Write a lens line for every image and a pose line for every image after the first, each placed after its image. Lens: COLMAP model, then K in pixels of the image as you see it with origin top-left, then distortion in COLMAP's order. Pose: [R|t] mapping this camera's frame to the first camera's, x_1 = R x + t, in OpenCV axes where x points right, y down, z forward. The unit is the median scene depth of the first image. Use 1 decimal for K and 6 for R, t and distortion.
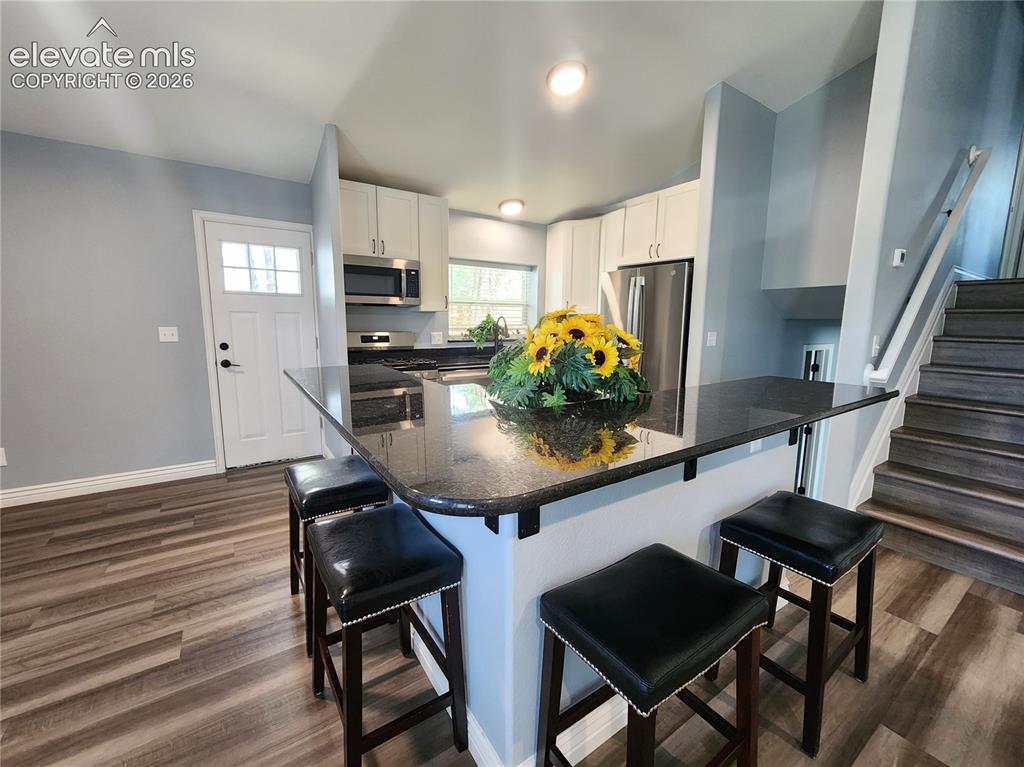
lens RADIAL K [[413.7, 0, 511.9], [0, 413.7, 381.1], [0, 0, 1]] dist [0.000612, 0.000001]
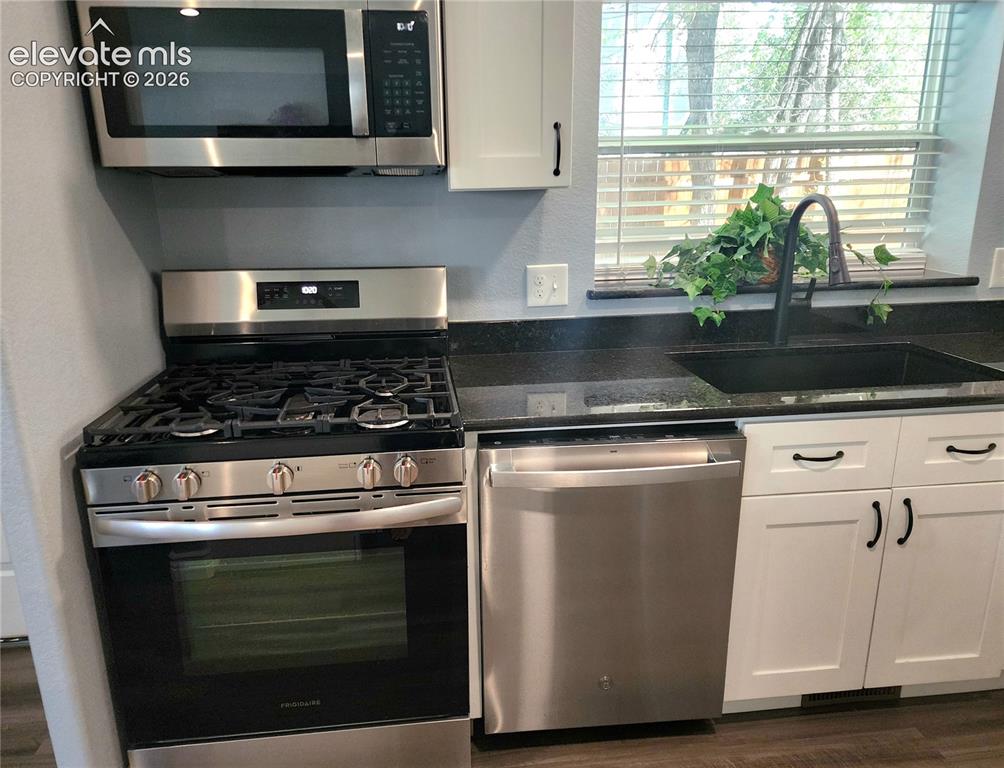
lens RADIAL K [[692.7, 0, 496.6], [0, 692.7, 383.6], [0, 0, 1]] dist [0.027677, -0.006100]
pose [[0.877237, 0.104922, -0.468451, 0.016892], [-0.042942, 0.989062, 0.141112, -0.095129], [0.478133, -0.103673, 0.872147, 0.527842]]
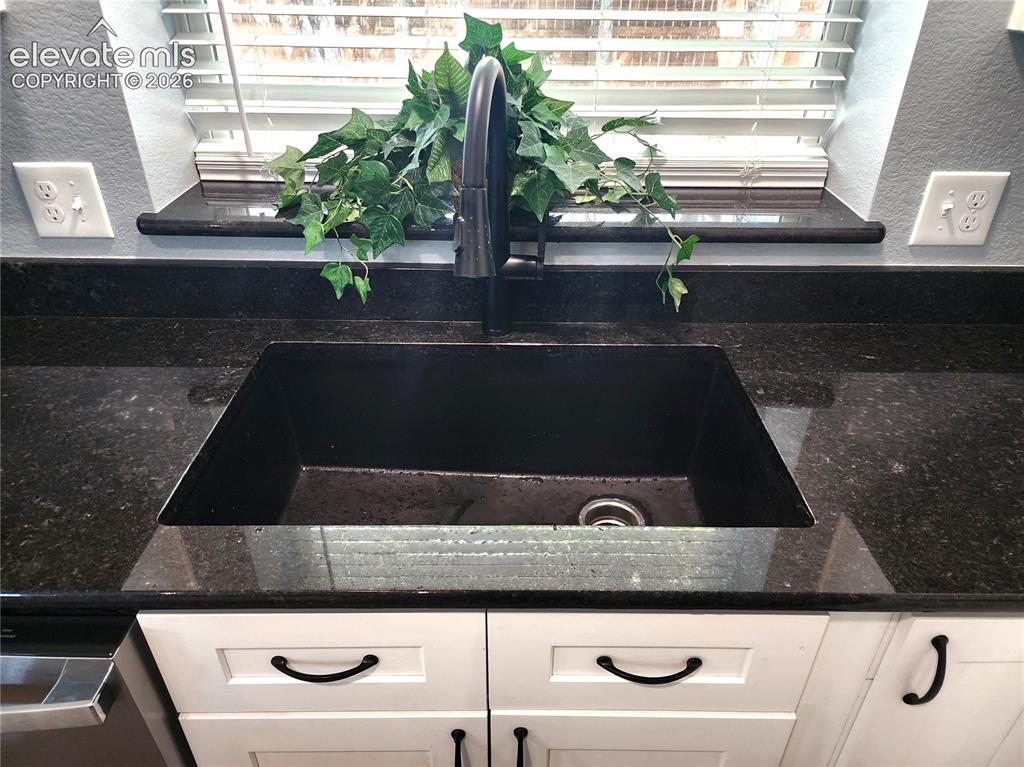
lens RADIAL K [[683.1, 0, 511.8], [0, 683.1, 382.7], [0, 0, 1]] dist [-0.004275, 0.000602]
pose [[0.824491, 0.300091, -0.479750, 0.096989], [-0.088855, 0.905942, 0.413974, -0.152487], [0.558855, -0.298690, 0.773605, 0.823977]]
